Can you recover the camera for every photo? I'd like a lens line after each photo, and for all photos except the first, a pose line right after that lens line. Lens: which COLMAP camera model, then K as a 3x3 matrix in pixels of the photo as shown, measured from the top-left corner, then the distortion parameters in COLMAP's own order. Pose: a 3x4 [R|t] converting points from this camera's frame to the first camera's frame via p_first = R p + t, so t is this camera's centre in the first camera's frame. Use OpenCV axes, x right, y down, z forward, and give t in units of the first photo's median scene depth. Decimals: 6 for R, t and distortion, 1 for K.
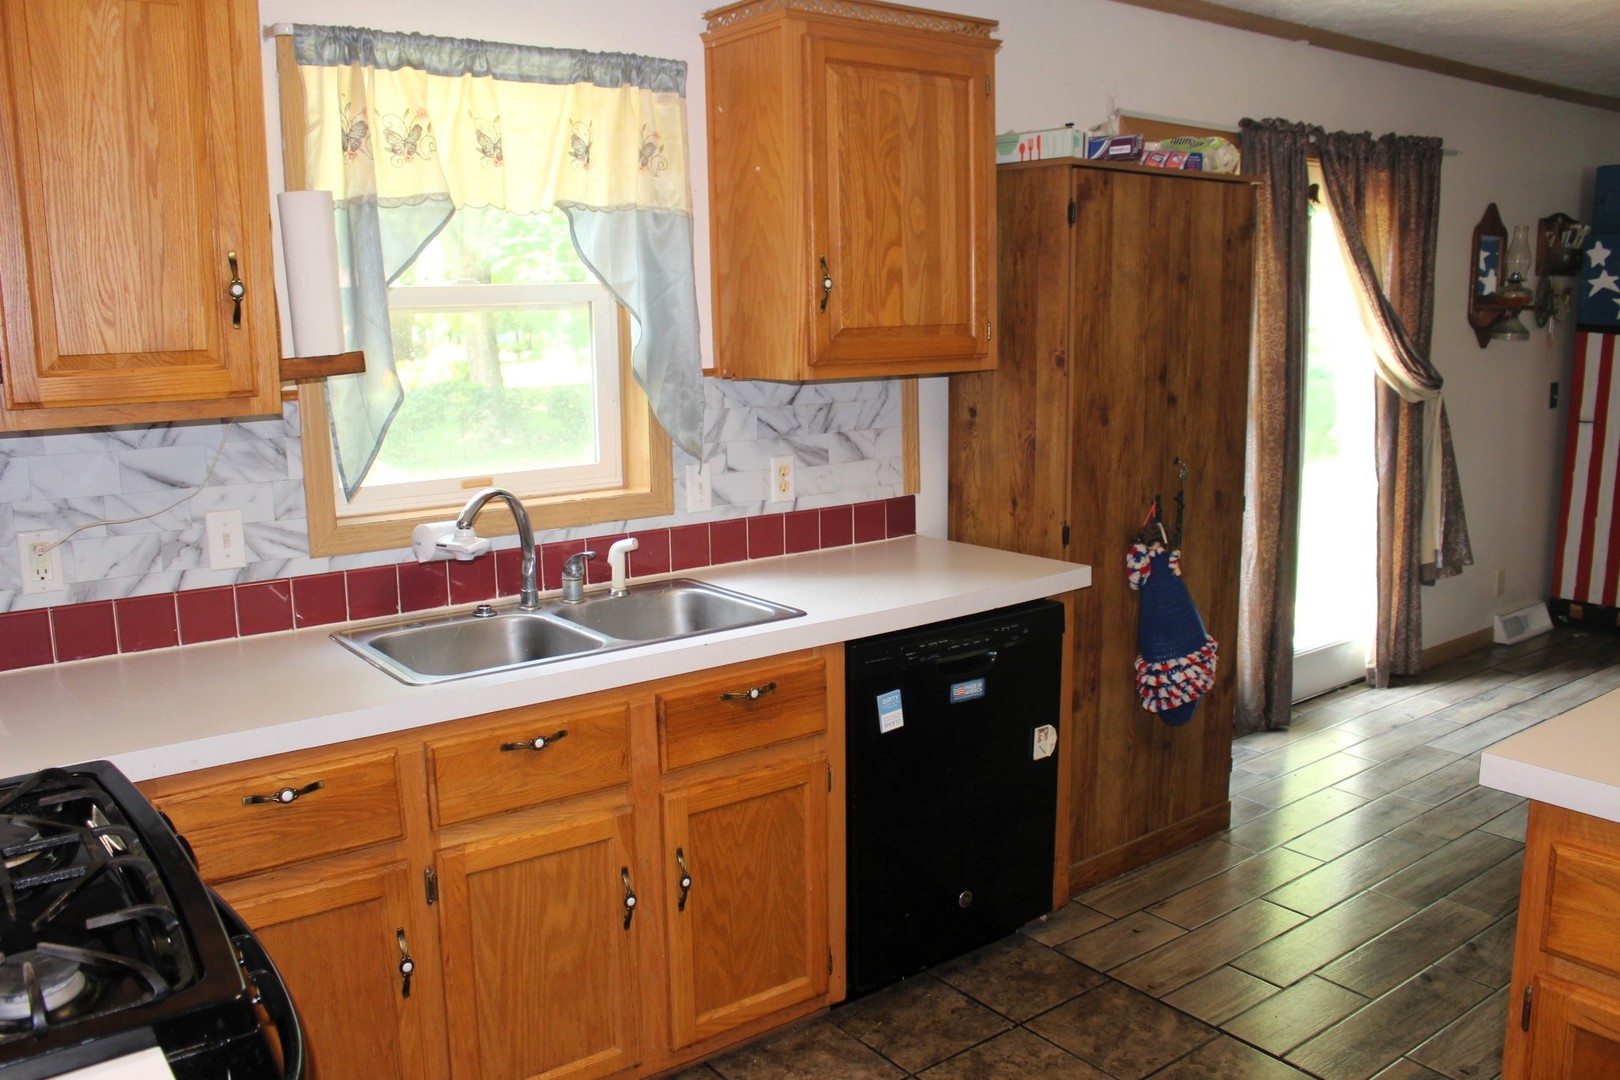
lens RADIAL K [[1331.9, 0, 793.1], [0, 1331.9, 545.4], [0, 0, 1]] dist [-0.161754, 0.135835]
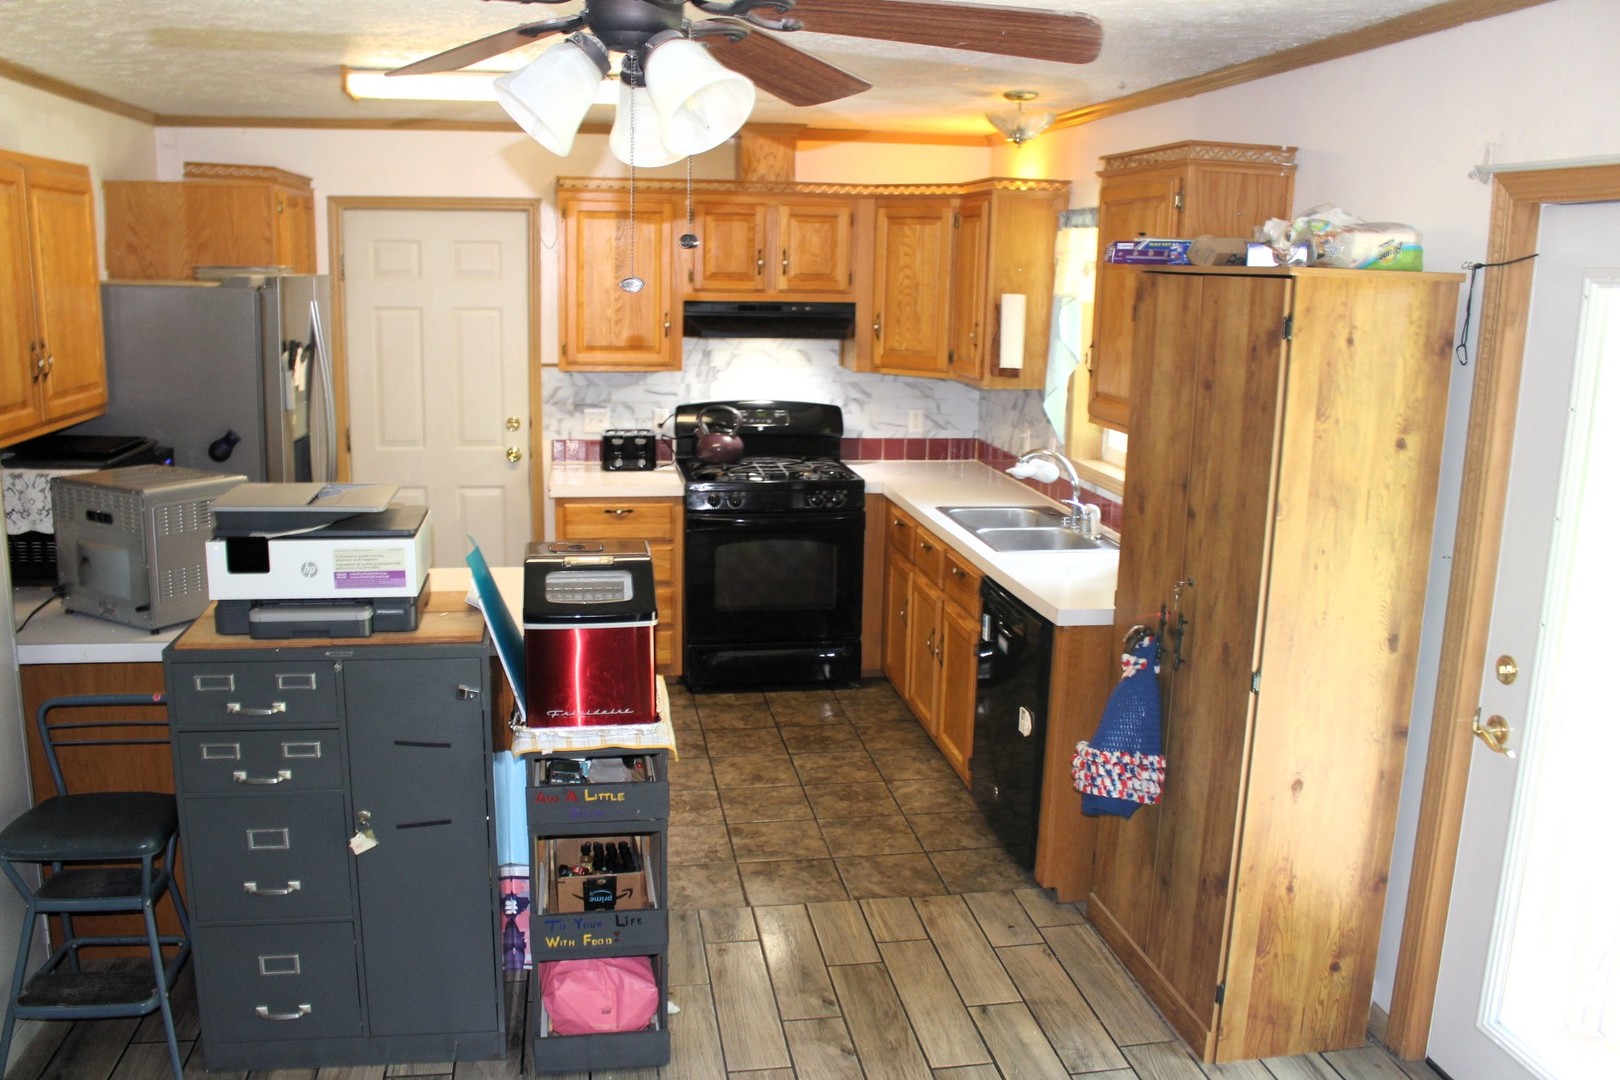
lens RADIAL K [[1331.9, 0, 793.1], [0, 1331.9, 545.4], [0, 0, 1]] dist [-0.161754, 0.135835]
pose [[-0.461302, 0.192737, -0.866056, 1.212619], [-0.168165, 0.939433, 0.298639, -0.316616], [0.871161, 0.283403, -0.400951, 1.123312]]
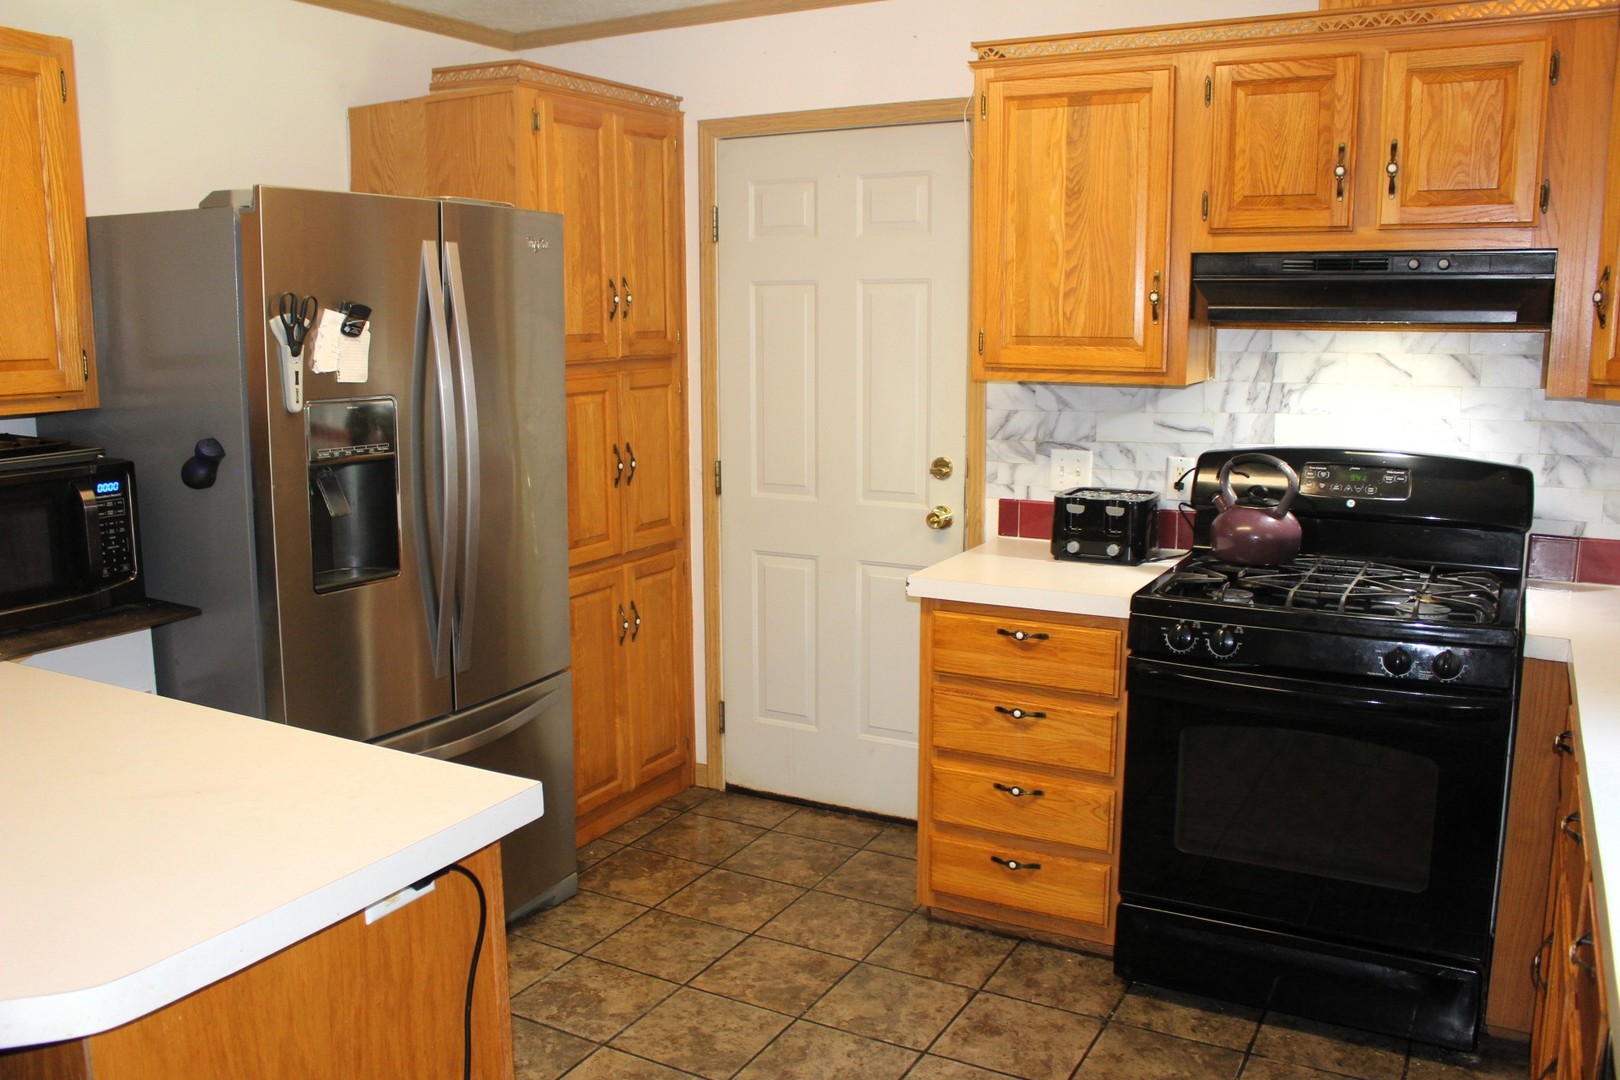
lens RADIAL K [[1331.9, 0, 793.1], [0, 1331.9, 545.4], [0, 0, 1]] dist [-0.161754, 0.135835]
pose [[-0.913202, 0.090392, -0.397355, 0.379174], [-0.051582, 0.941605, 0.332745, -0.177349], [0.404229, 0.324359, -0.855213, 0.950620]]
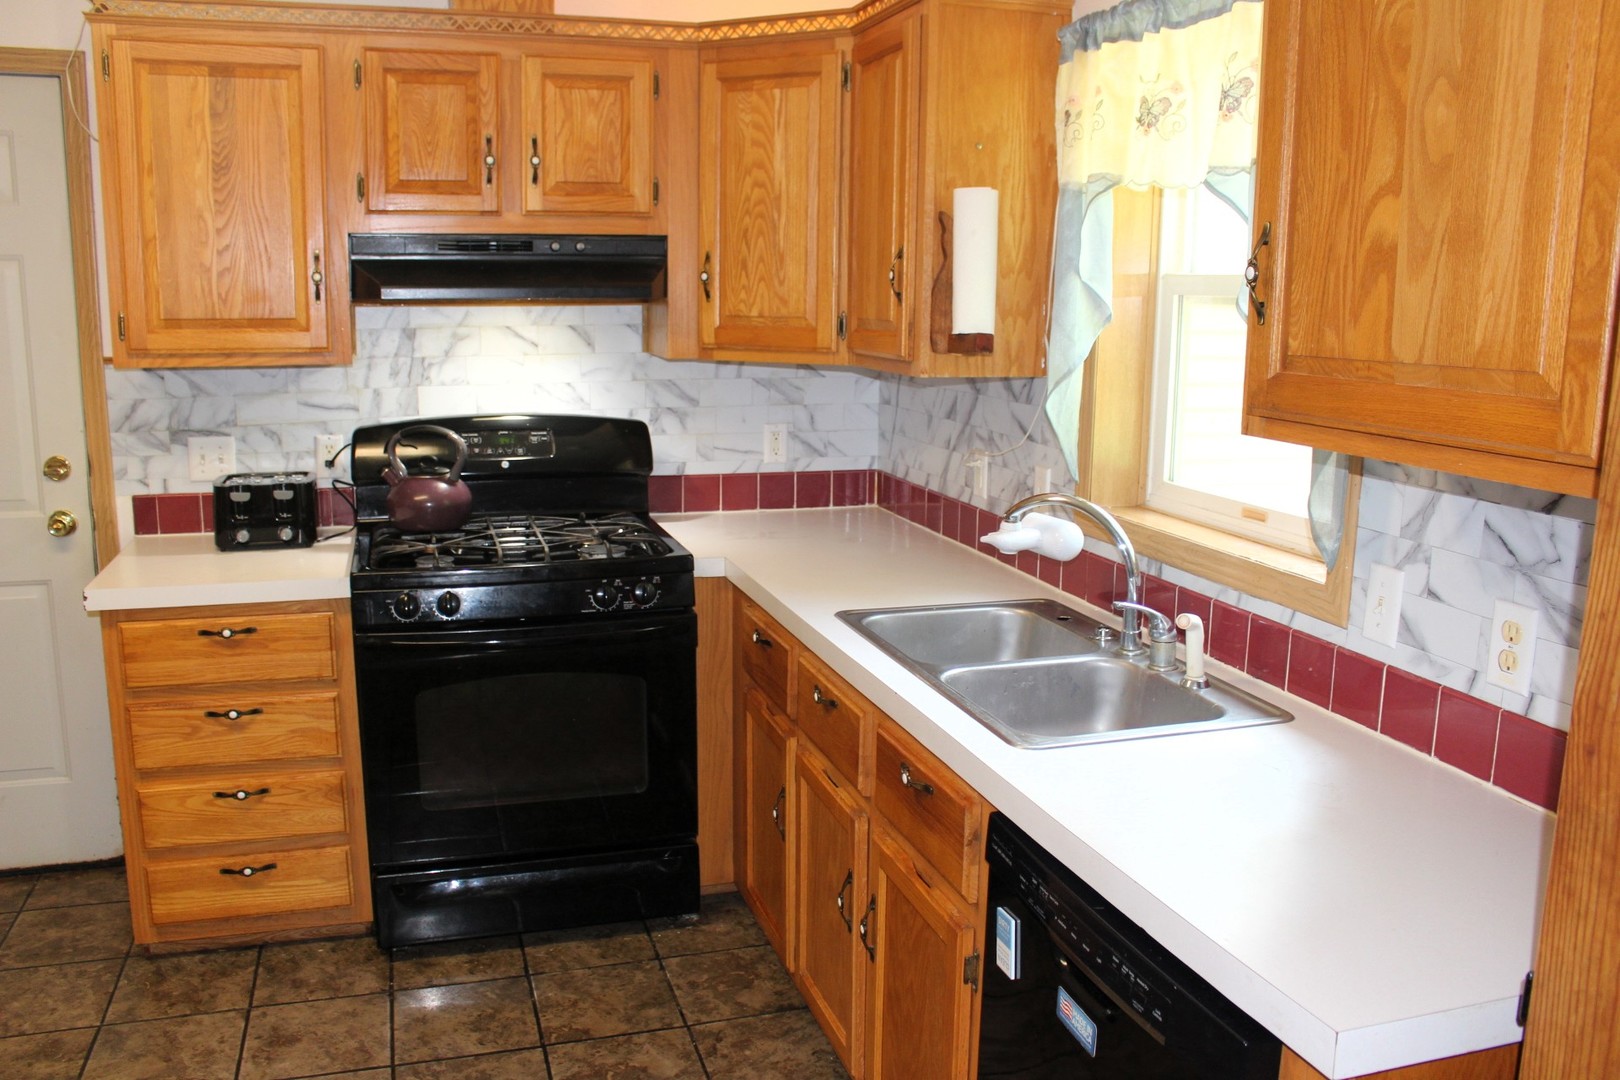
lens RADIAL K [[1331.9, 0, 793.1], [0, 1331.9, 545.4], [0, 0, 1]] dist [-0.161754, 0.135835]
pose [[-0.337750, 0.190791, -0.921696, 0.525243], [-0.170890, 0.950535, 0.259382, -0.163841], [0.925593, 0.245115, -0.288439, 0.833984]]
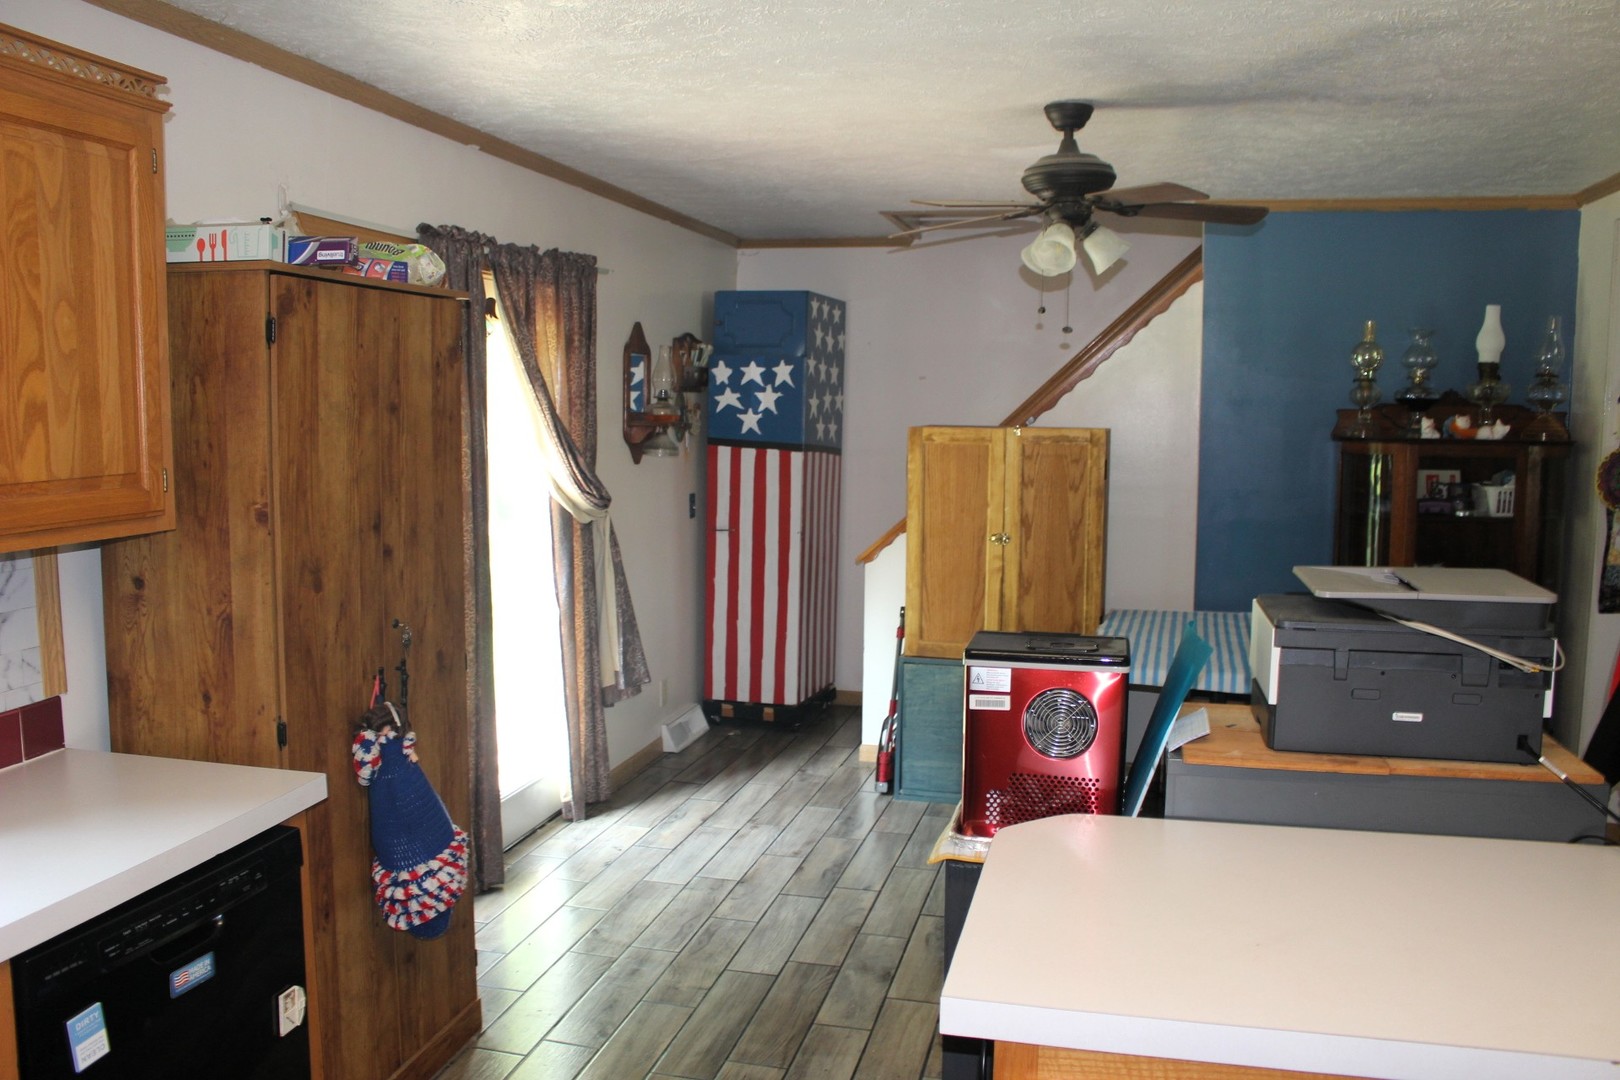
lens RADIAL K [[1331.9, 0, 793.1], [0, 1331.9, 545.4], [0, 0, 1]] dist [-0.161754, 0.135835]
pose [[0.776577, -0.045943, 0.628345, -0.037500], [0.091128, 0.995041, -0.039872, -0.057635], [-0.623397, 0.088224, 0.776913, 0.183704]]
